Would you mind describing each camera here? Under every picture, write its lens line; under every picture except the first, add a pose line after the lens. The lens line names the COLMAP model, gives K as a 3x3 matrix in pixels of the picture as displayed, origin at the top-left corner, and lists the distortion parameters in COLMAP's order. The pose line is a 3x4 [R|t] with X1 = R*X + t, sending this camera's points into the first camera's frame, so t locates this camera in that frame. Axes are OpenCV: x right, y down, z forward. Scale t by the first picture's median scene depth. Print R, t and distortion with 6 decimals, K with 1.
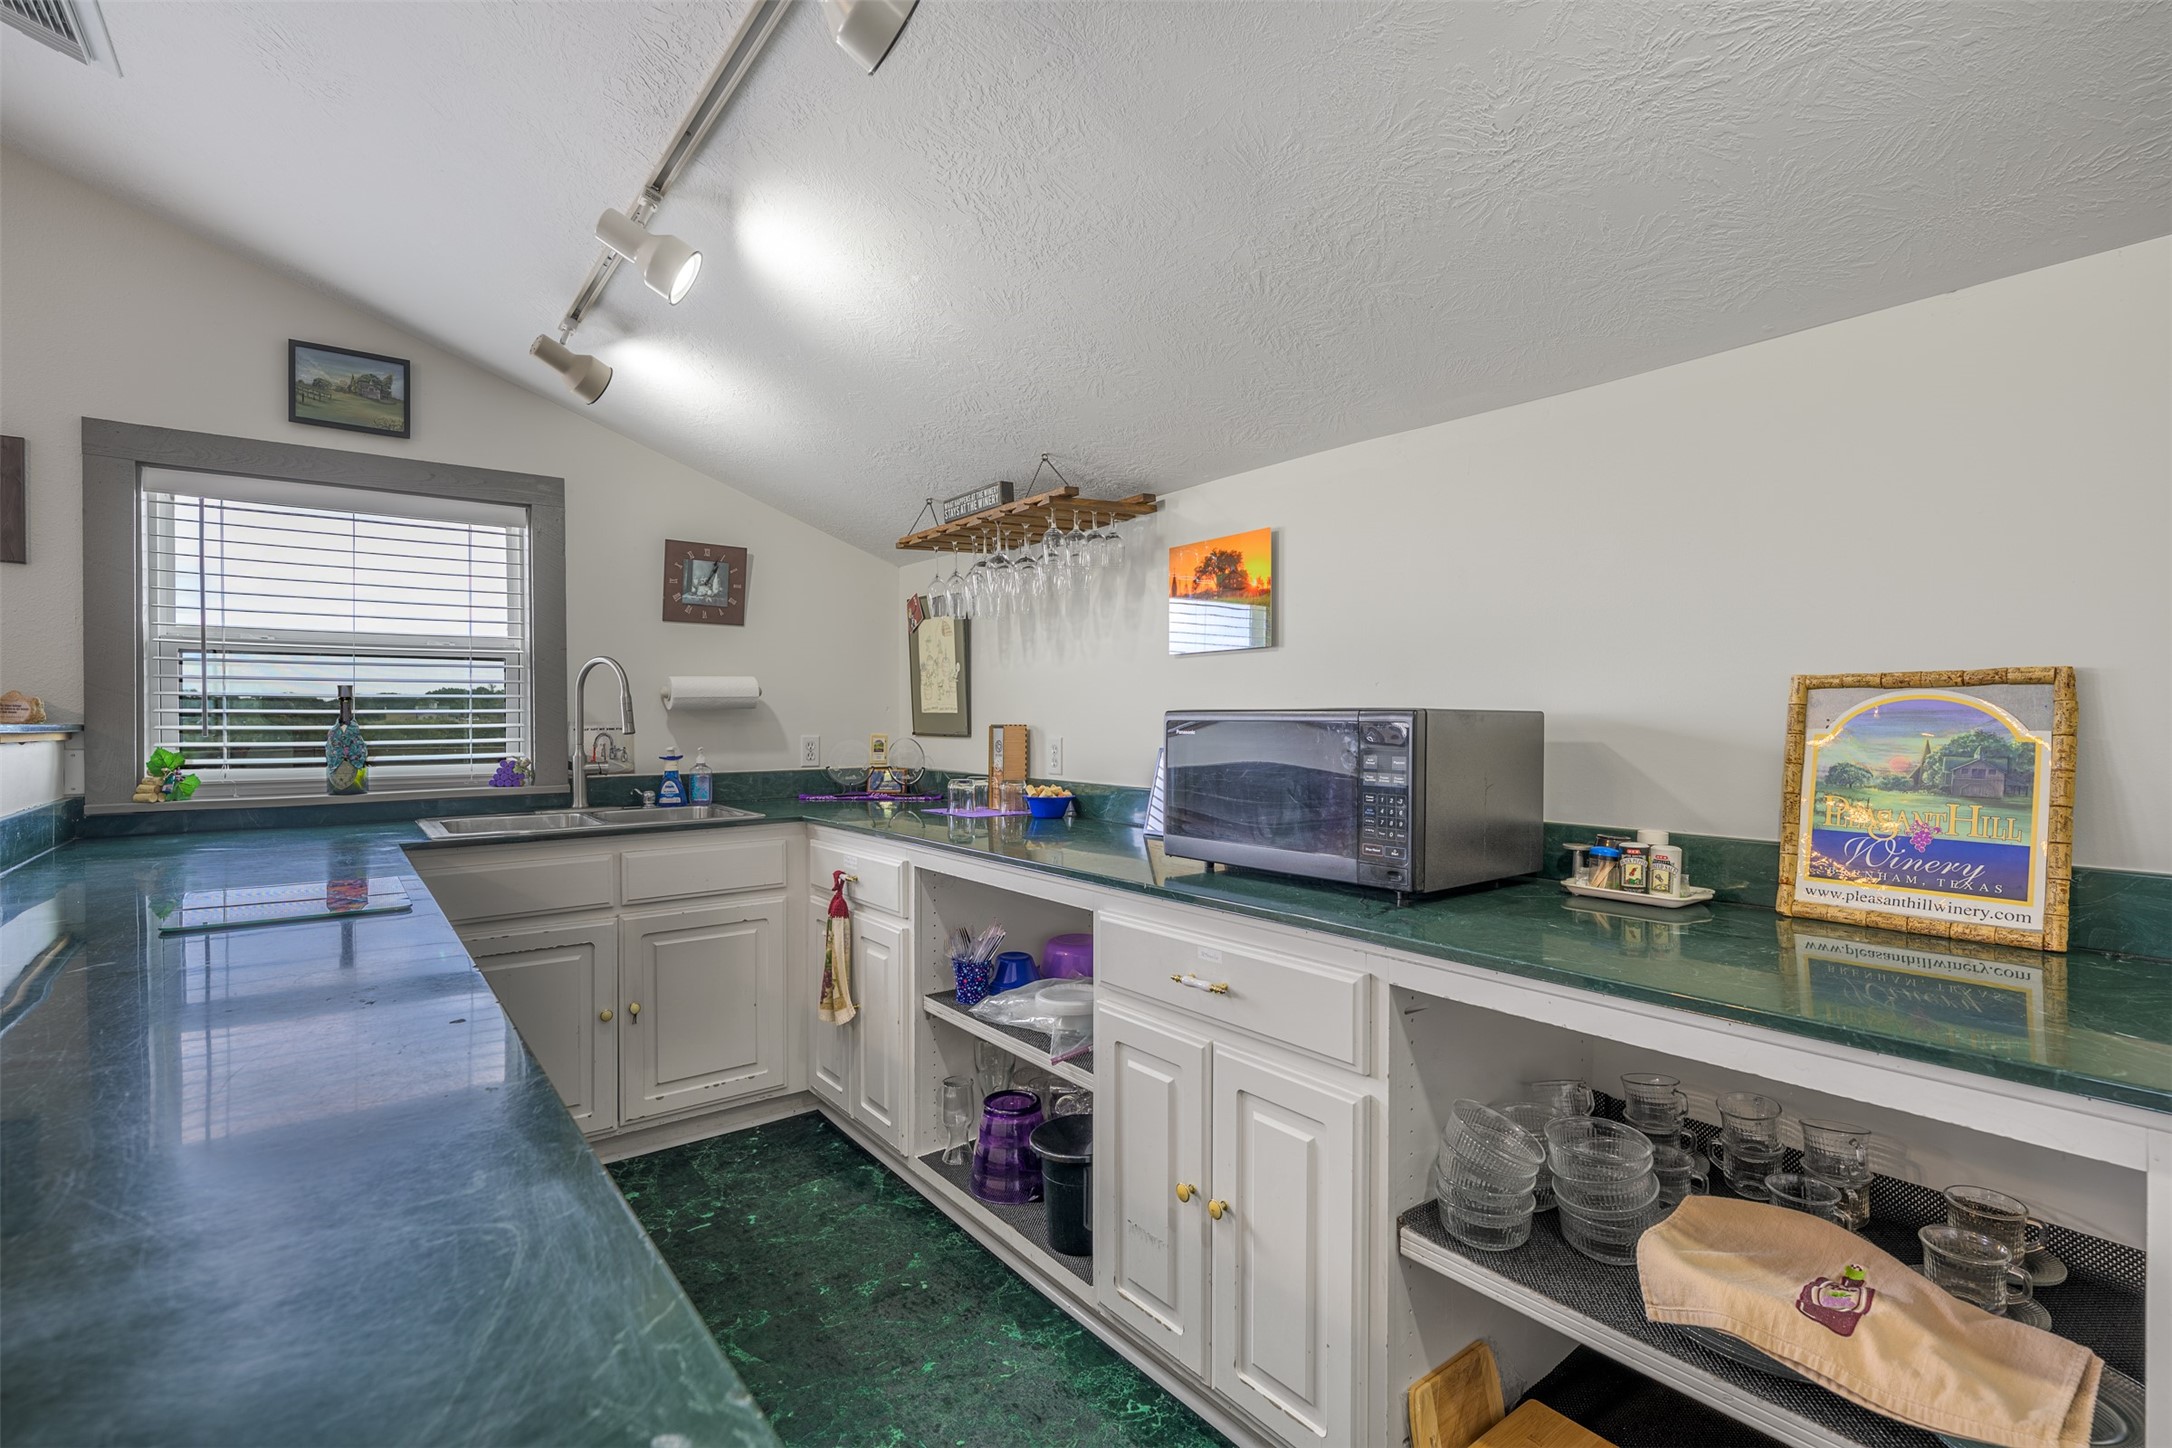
lens RADIAL K [[999.6, 0, 1086.0], [0, 999.6, 724.0], [0, 0, 1]] dist [-0.001369, -0.000222]
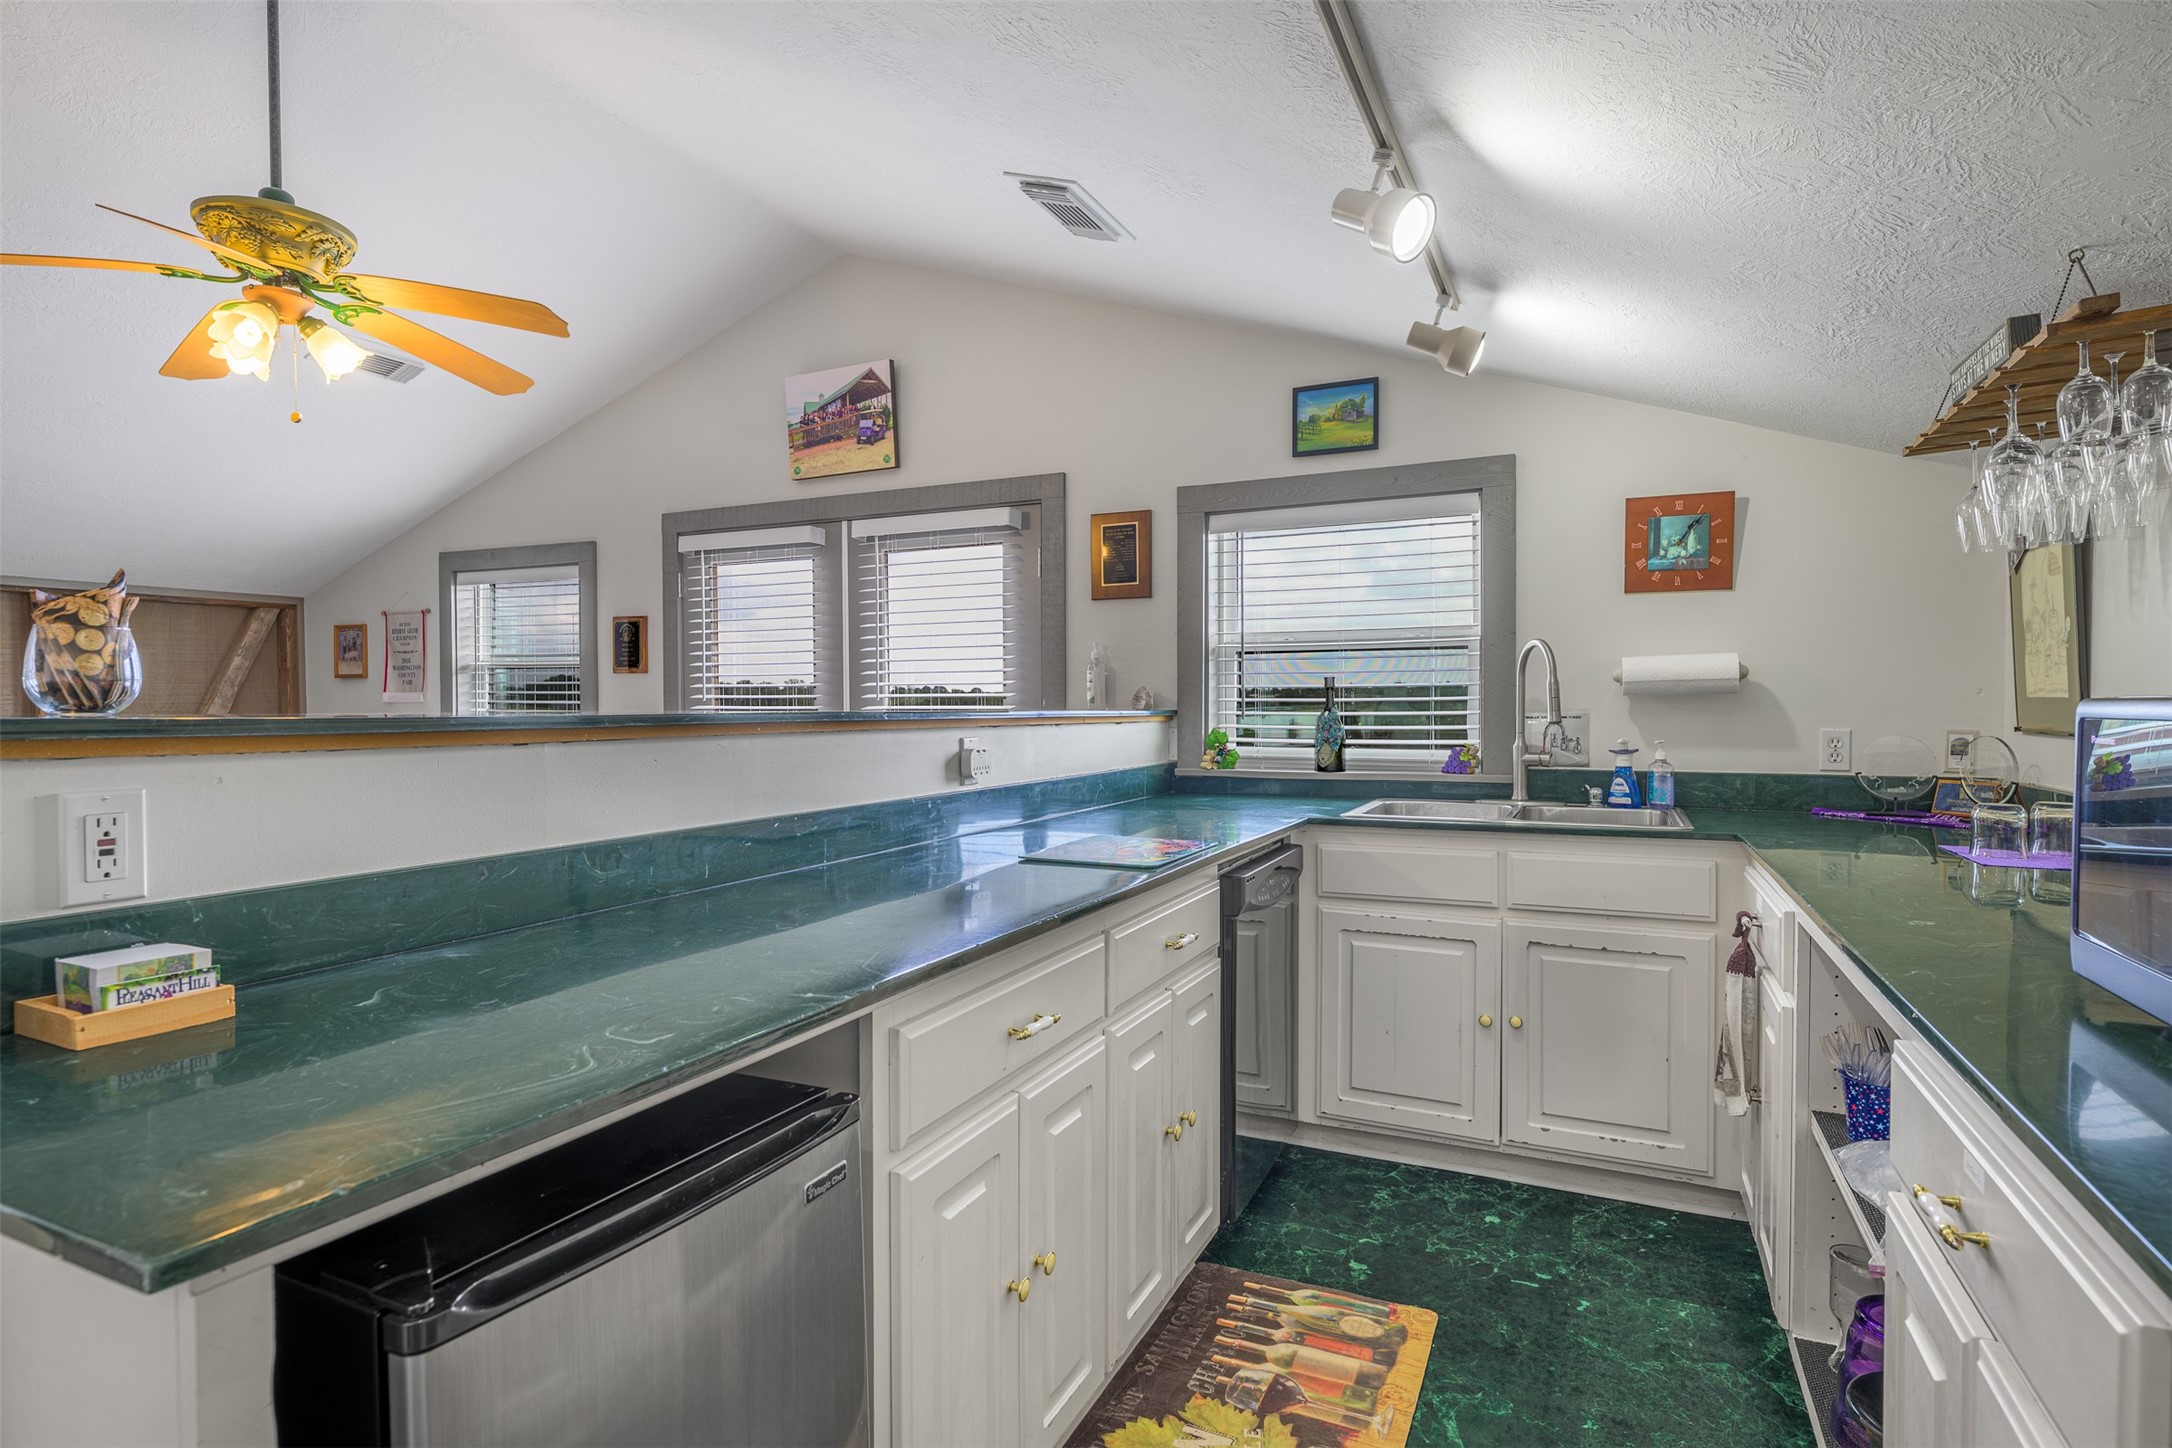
lens RADIAL K [[1070.9, 0, 1086.0], [0, 1070.9, 724.0], [0, 0, 1]] dist [0.002997, -0.000182]
pose [[0.453341, 0.017127, -0.891173, 0.218769], [-0.003437, 0.999842, 0.017467, -0.004985], [0.891330, -0.004855, 0.453328, 0.180532]]
